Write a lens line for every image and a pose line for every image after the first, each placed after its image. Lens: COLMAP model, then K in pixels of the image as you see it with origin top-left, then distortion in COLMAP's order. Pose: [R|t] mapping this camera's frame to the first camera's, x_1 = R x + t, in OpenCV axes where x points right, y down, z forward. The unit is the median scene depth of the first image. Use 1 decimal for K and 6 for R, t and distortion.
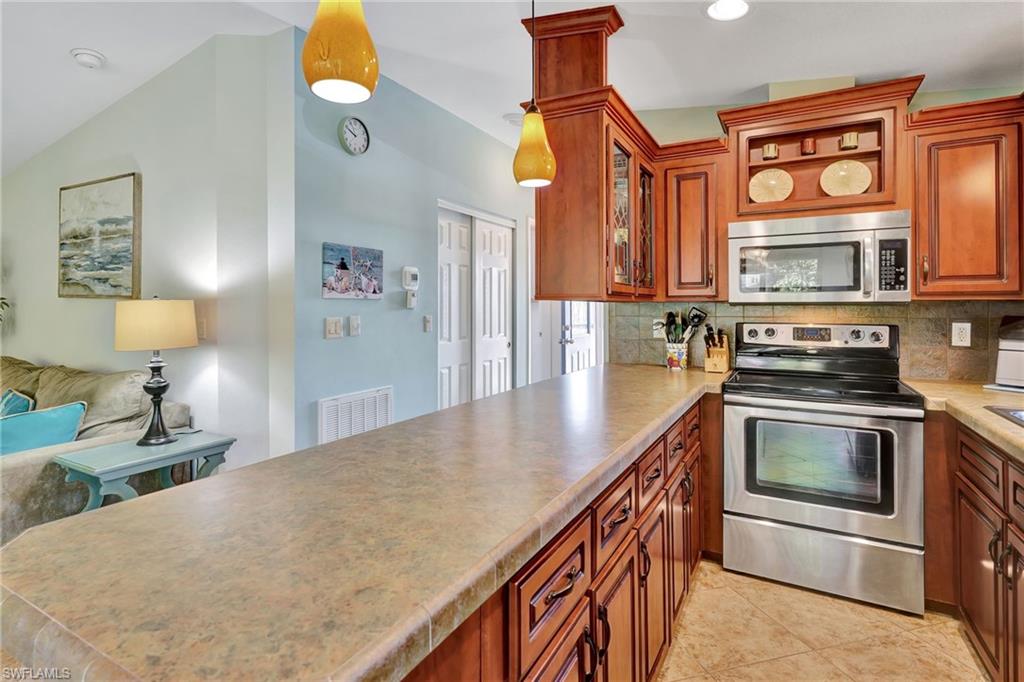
lens RADIAL K [[510.2, 0, 508.6], [0, 510.2, 302.8], [0, 0, 1]] dist [-0.003468, 0.002136]
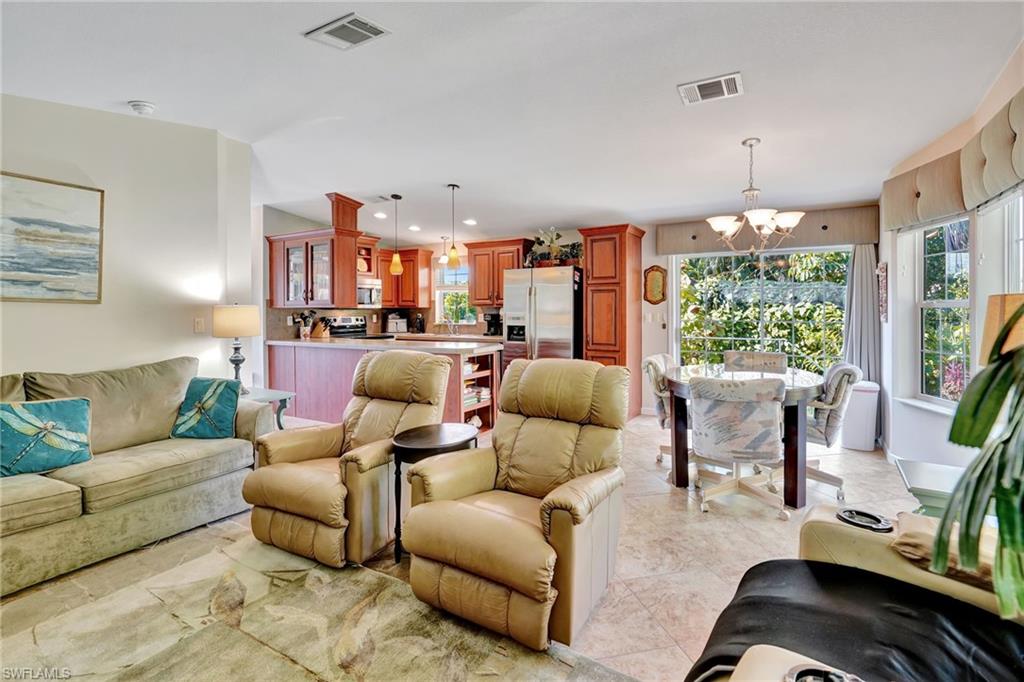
lens RADIAL K [[510.2, 0, 507.8], [0, 510.2, 310.8], [0, 0, 1]] dist [-0.003468, 0.002136]
pose [[0.028728, -0.002188, 0.999585, -2.235142], [-0.002657, 0.999994, 0.002266, 0.005052], [-0.999584, -0.002721, 0.028722, 0.097289]]
